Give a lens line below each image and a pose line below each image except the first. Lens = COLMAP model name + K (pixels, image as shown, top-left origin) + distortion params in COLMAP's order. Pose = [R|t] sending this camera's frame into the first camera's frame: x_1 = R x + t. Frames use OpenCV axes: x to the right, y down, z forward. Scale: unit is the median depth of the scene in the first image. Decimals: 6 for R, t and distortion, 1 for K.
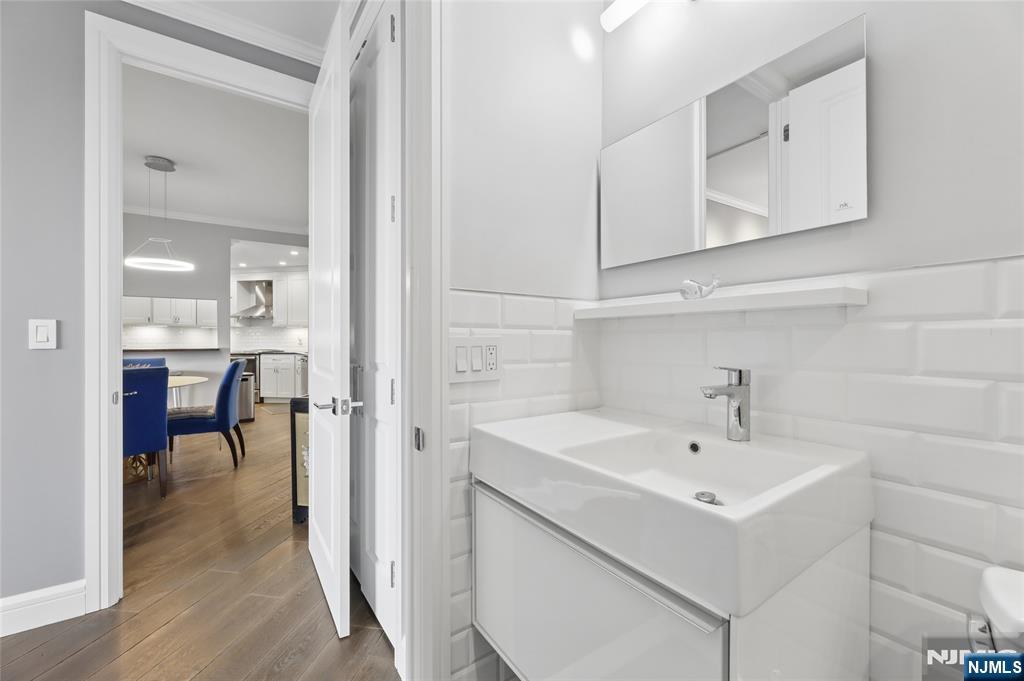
lens RADIAL K [[417.6, 0, 509.1], [0, 417.6, 338.0], [0, 0, 1]] dist [-0.001943, -0.000206]
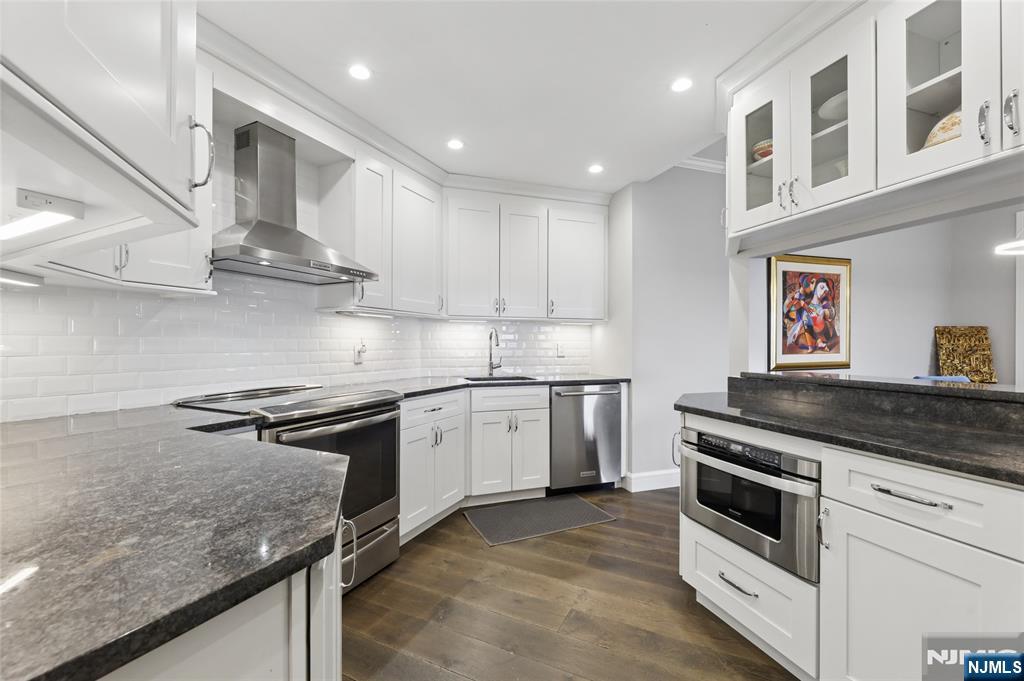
lens RADIAL K [[423.7, 0, 511.8], [0, 423.7, 344.9], [0, 0, 1]] dist [0.000820, 0.000028]
pose [[0.269027, 0.004681, 0.963121, -0.846770], [-0.006522, 0.999974, -0.003038, -0.001179], [-0.963110, -0.005464, 0.269051, 0.805323]]
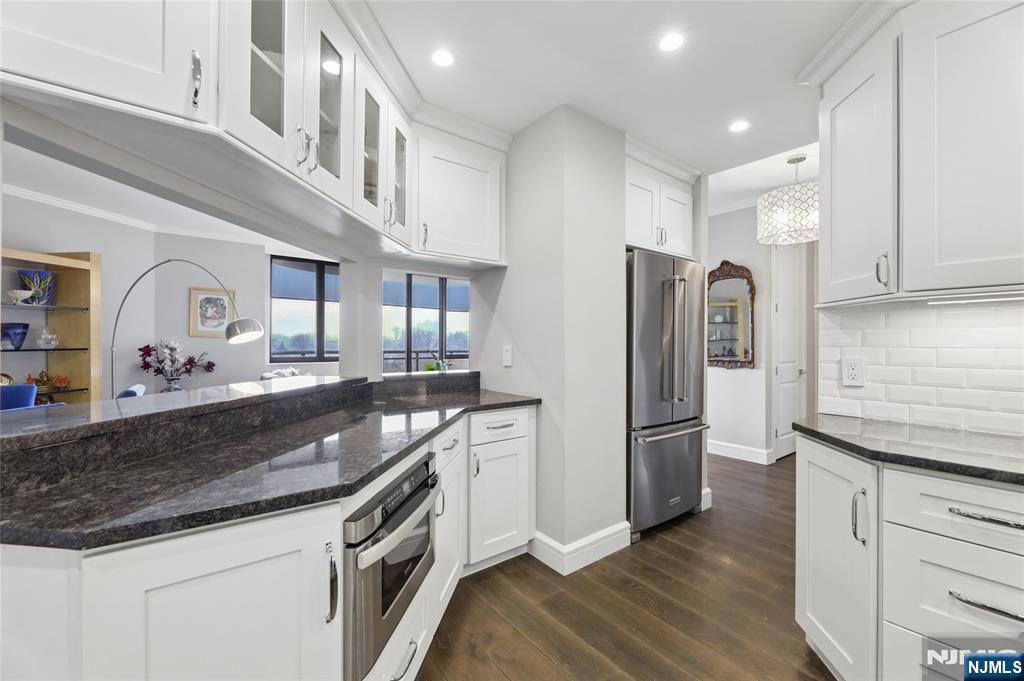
lens RADIAL K [[413.0, 0, 515.2], [0, 413.0, 339.7], [0, 0, 1]] dist [-0.001444, -0.000197]
pose [[-0.661273, -0.003998, -0.750135, -0.514433], [0.001659, 0.999976, -0.006792, -0.008227], [0.750144, -0.005736, -0.661250, 0.895515]]
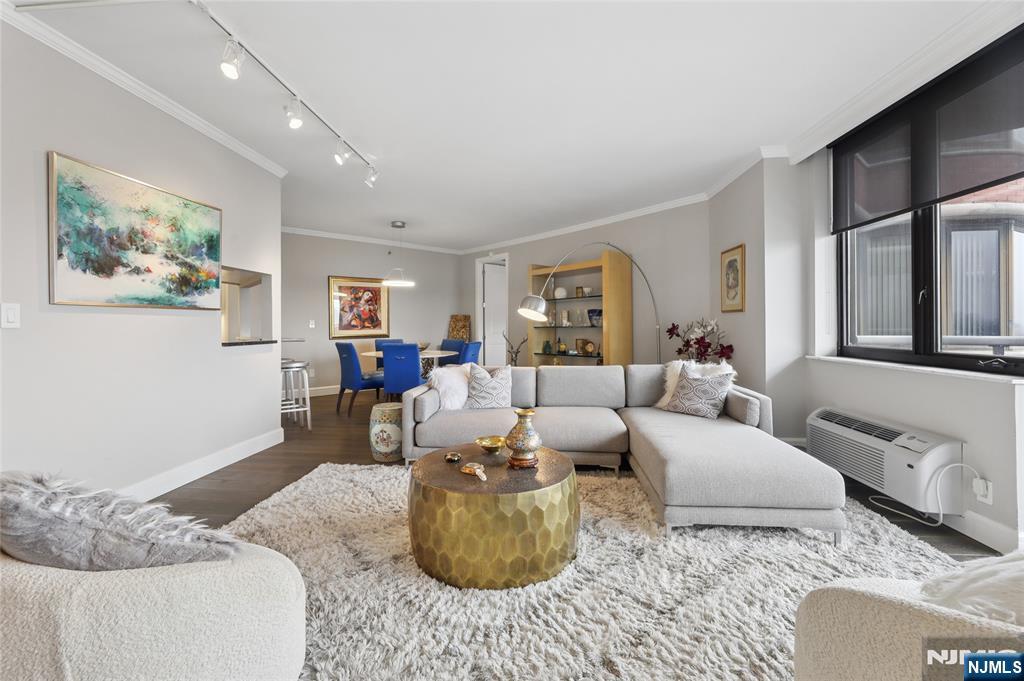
lens RADIAL K [[425.9, 0, 510.0], [0, 425.9, 327.2], [0, 0, 1]] dist [-0.000968, -0.000050]
pose [[-0.106158, 0.002718, 0.994346, -1.262379], [0.000471, 0.999996, -0.002683, 0.002567], [-0.994349, 0.000183, -0.106159, 0.347319]]
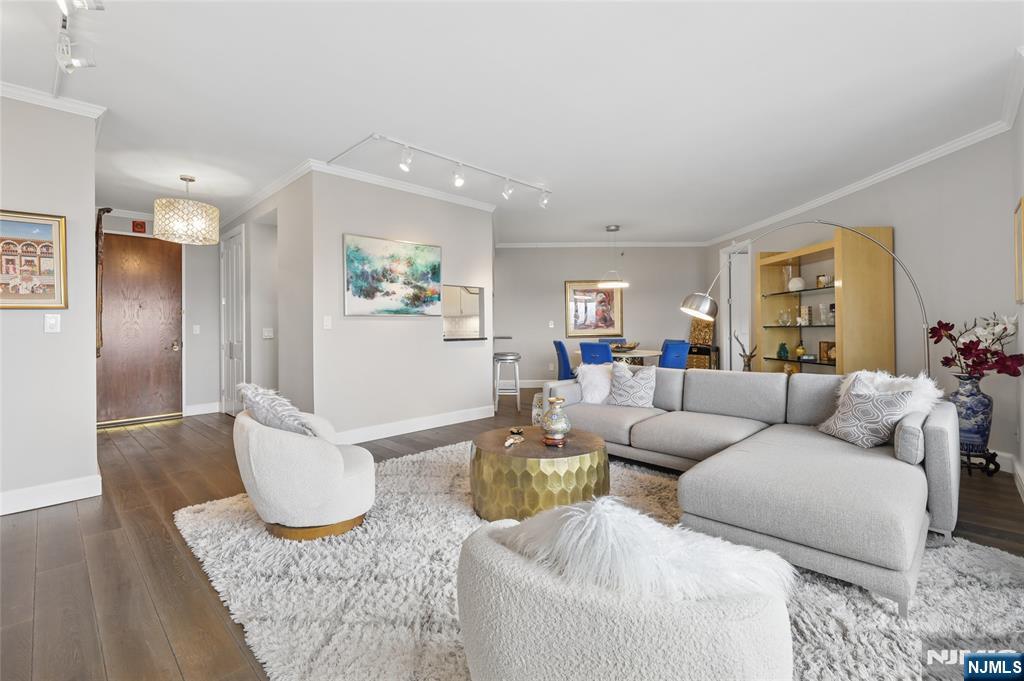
lens RADIAL K [[457.2, 0, 506.4], [0, 457.2, 327.1], [0, 0, 1]] dist [-0.001033, -0.000211]
pose [[0.563834, 0.000184, 0.825888, -1.302118], [0.001759, 0.999997, -0.001424, 0.001138], [-0.825886, 0.002256, 0.563833, 0.130226]]
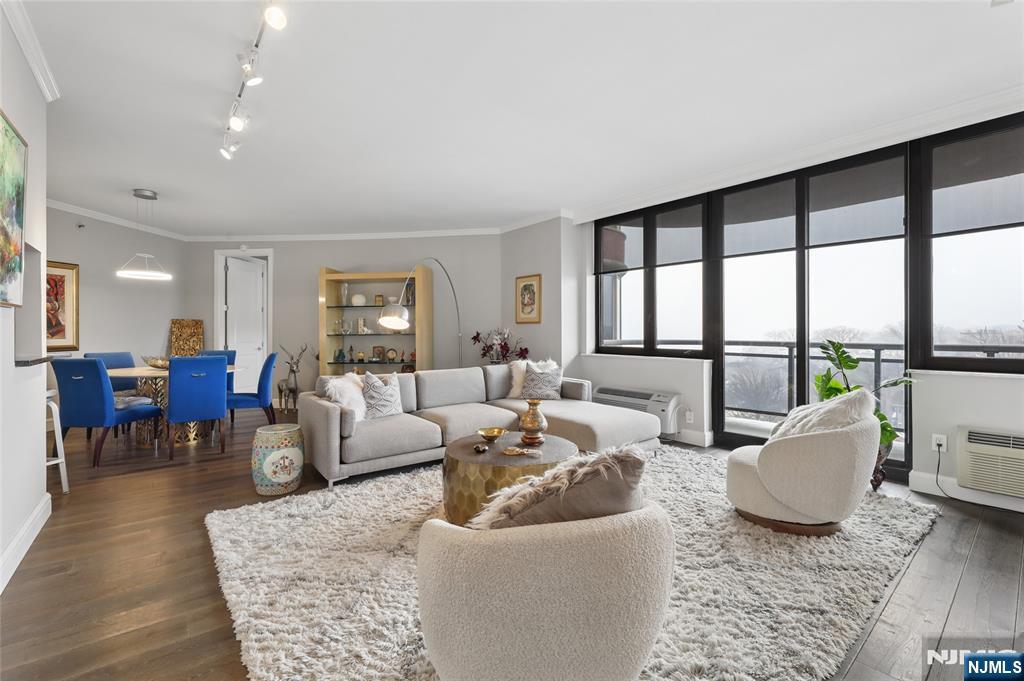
lens RADIAL K [[437.8, 0, 508.6], [0, 437.8, 331.0], [0, 0, 1]] dist [-0.001175, -0.000151]
pose [[-0.759612, 0.009140, 0.650312, -1.207257], [0.003142, 0.999941, -0.010384, 0.002314], [-0.650369, -0.005845, -0.759596, 0.612347]]
